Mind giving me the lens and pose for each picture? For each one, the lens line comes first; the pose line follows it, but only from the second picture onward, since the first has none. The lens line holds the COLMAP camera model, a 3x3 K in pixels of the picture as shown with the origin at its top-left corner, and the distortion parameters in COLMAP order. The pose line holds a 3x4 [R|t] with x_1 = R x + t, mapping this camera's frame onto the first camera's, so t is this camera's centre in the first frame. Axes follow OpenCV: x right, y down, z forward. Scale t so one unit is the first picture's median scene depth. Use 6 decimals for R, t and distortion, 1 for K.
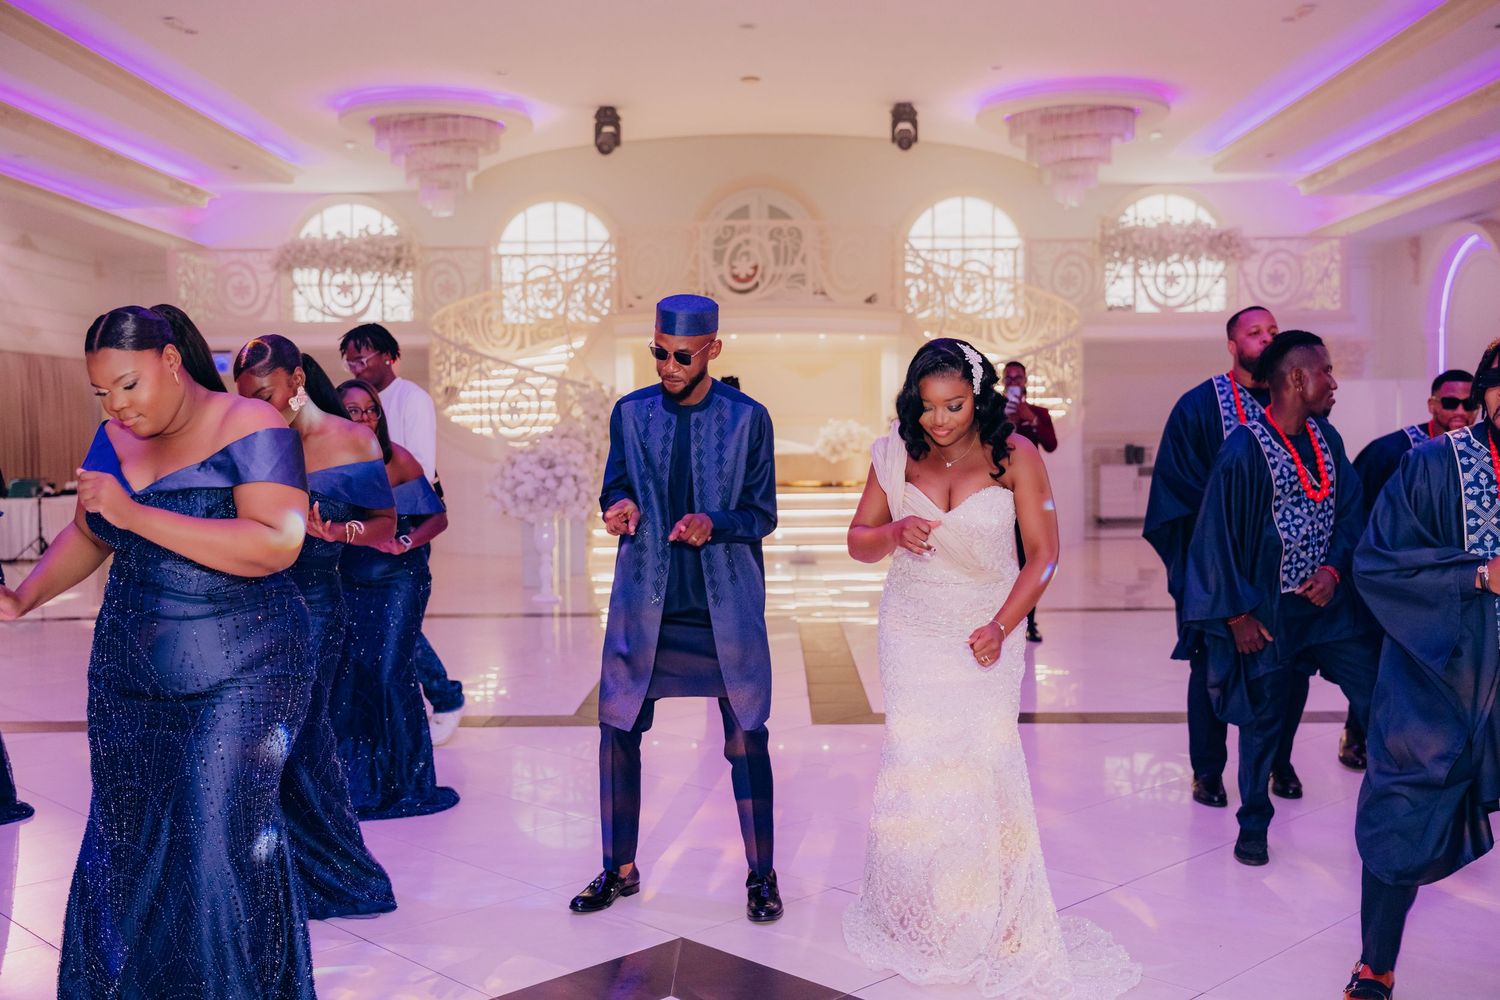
lens RADIAL K [[1498.7, 0, 765.6], [0, 1498.7, 501.7], [0, 0, 1]] dist [0.003487, -0.014281]
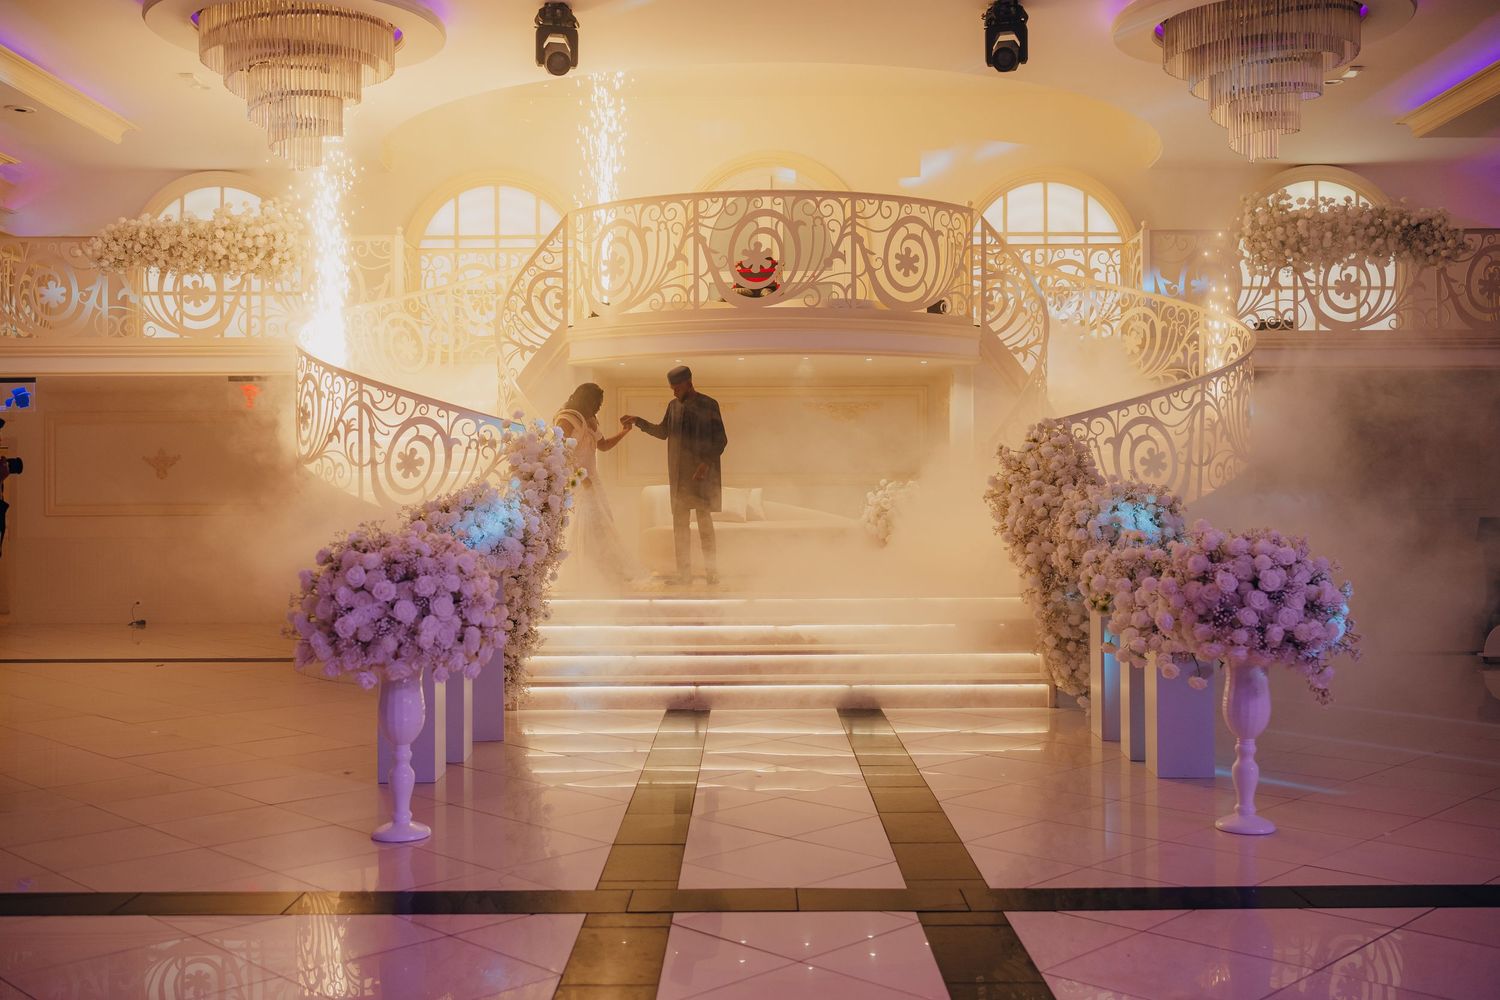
lens RADIAL K [[1358.8, 0, 768.1], [0, 1358.8, 496.0], [0, 0, 1]] dist [-0.005700, -0.009921]
pose [[0.999754, 0.004451, 0.021709, -0.021562], [-0.003649, 0.999314, -0.036852, -0.022836], [-0.021858, 0.036764, 0.999085, 0.360887]]
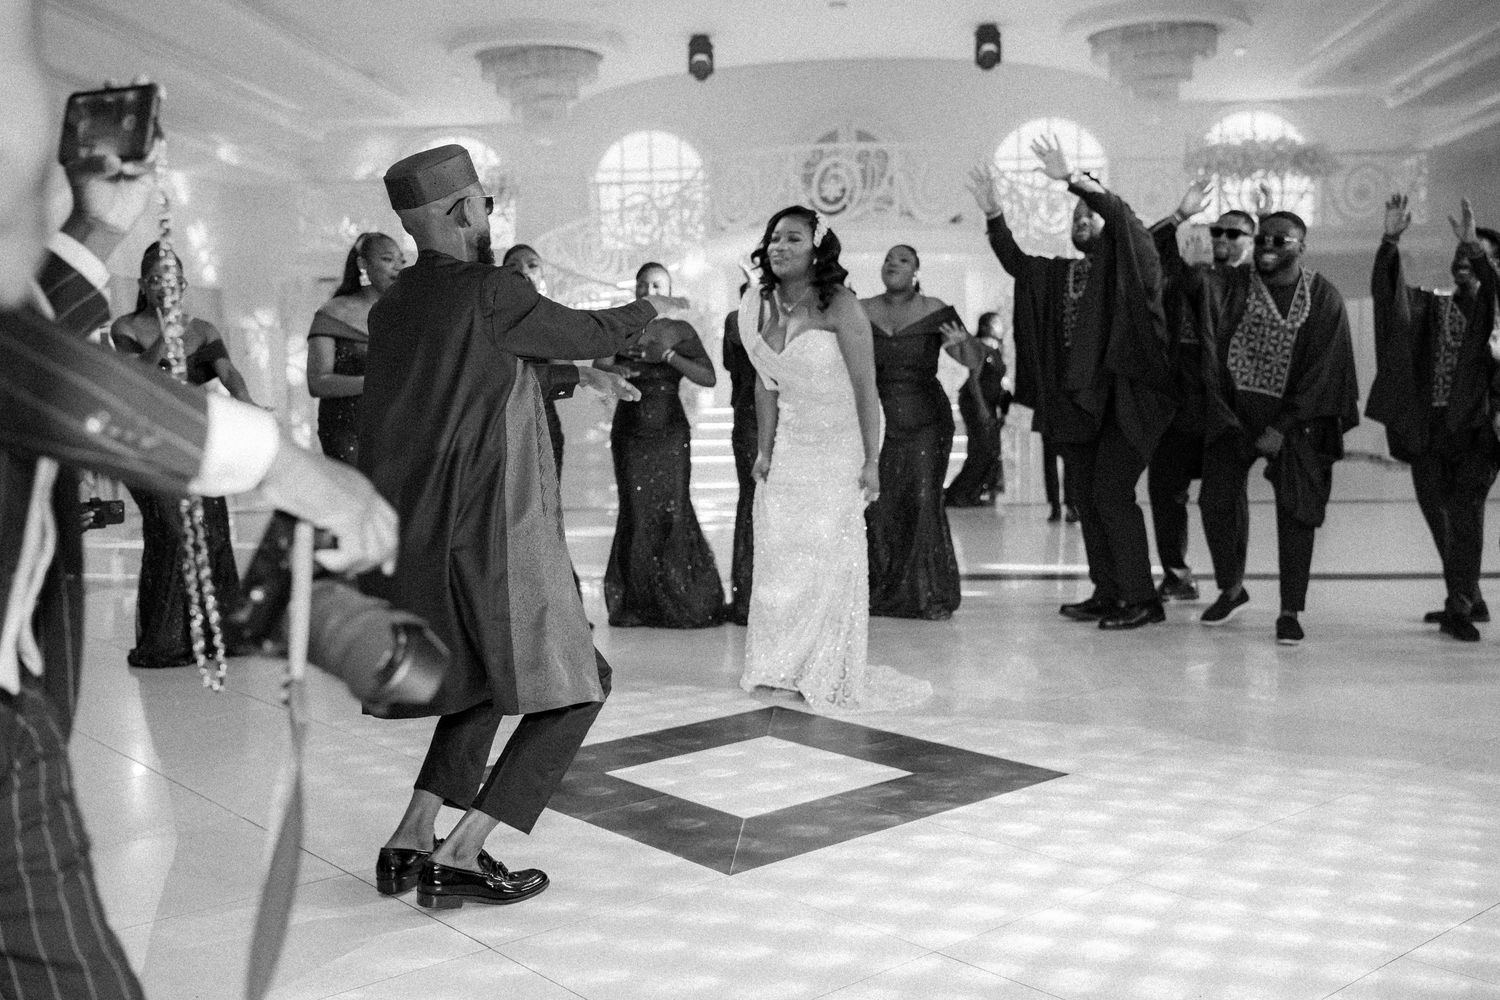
lens RADIAL K [[1530.7, 0, 741.4], [0, 1530.7, 557.4], [0, 0, 1]] dist [-0.008150, 0.001634]
pose [[0.997048, 0.001749, -0.076764, 0.004345], [0.003797, 0.997394, 0.072048, 0.019545], [0.076690, -0.072127, 0.994443, -0.071047]]
